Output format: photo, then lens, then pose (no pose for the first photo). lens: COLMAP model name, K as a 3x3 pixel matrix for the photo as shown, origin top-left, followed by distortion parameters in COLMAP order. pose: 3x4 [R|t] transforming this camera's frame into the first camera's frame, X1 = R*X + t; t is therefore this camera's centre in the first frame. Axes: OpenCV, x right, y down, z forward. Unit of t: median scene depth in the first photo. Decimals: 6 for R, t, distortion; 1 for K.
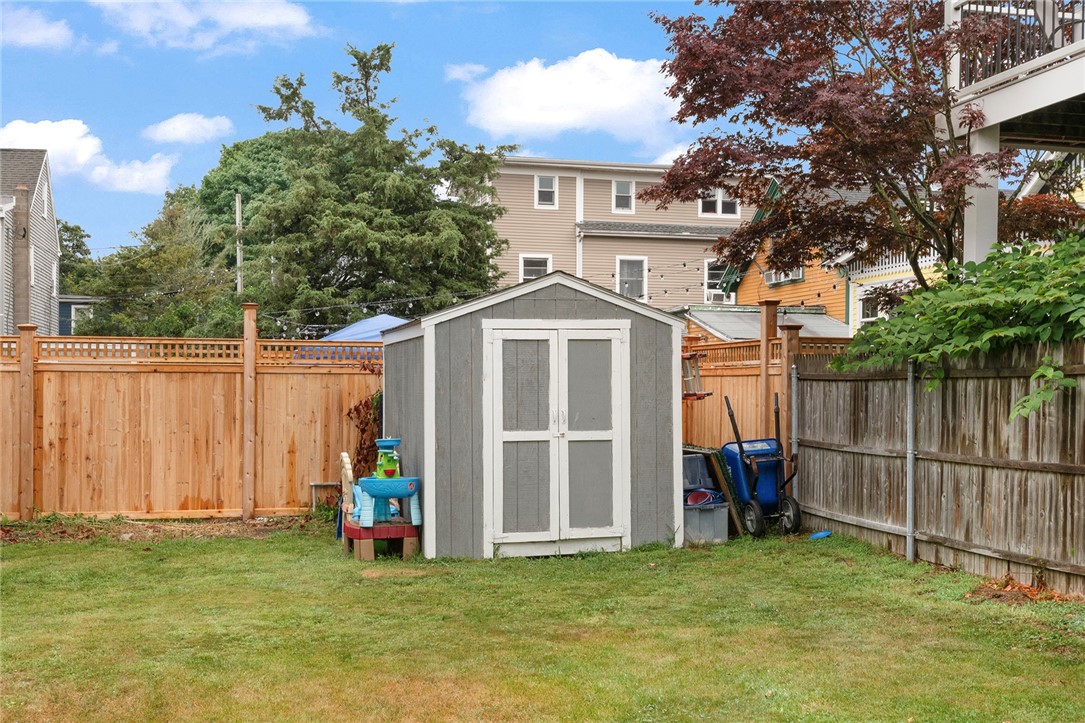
lens RADIAL K [[1155.9, 0, 554.8], [0, 1155.9, 396.3], [0, 0, 1]] dist [0.009259, 0.000000]
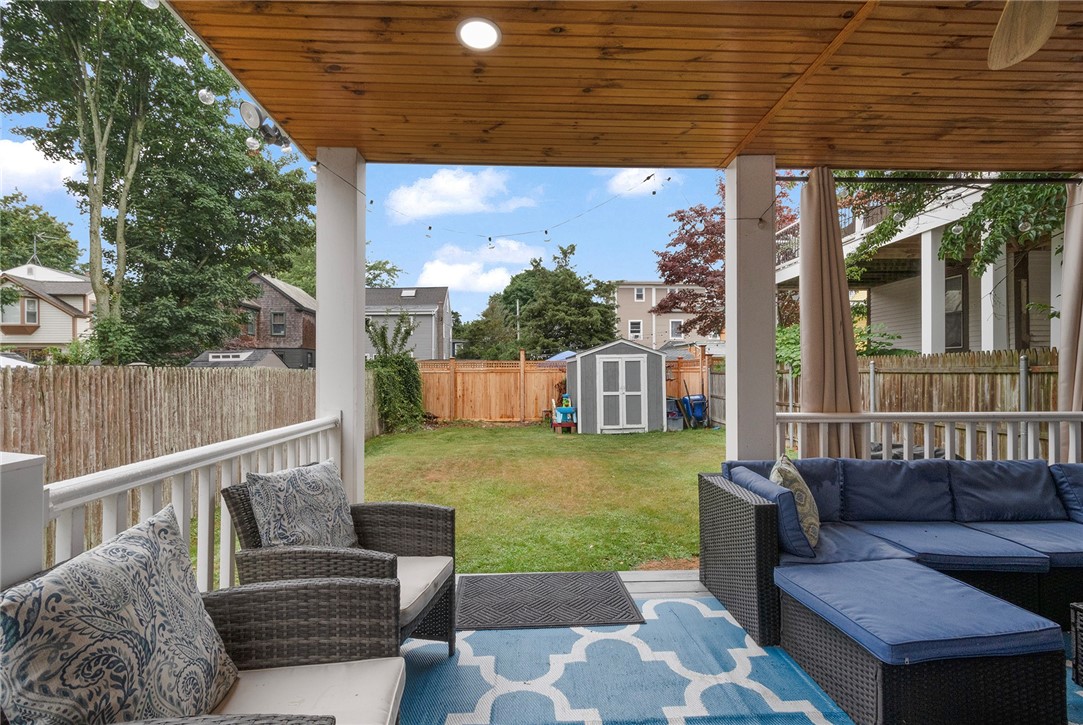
lens RADIAL K [[492.0, 0, 536.1], [0, 492.0, 378.9], [0, 0, 1]] dist [0.010004, -0.000084]
pose [[0.973474, -0.005934, -0.228720, 0.057840], [0.006298, 0.999980, 0.000862, -0.004405], [0.228710, -0.002280, 0.973492, -0.216201]]
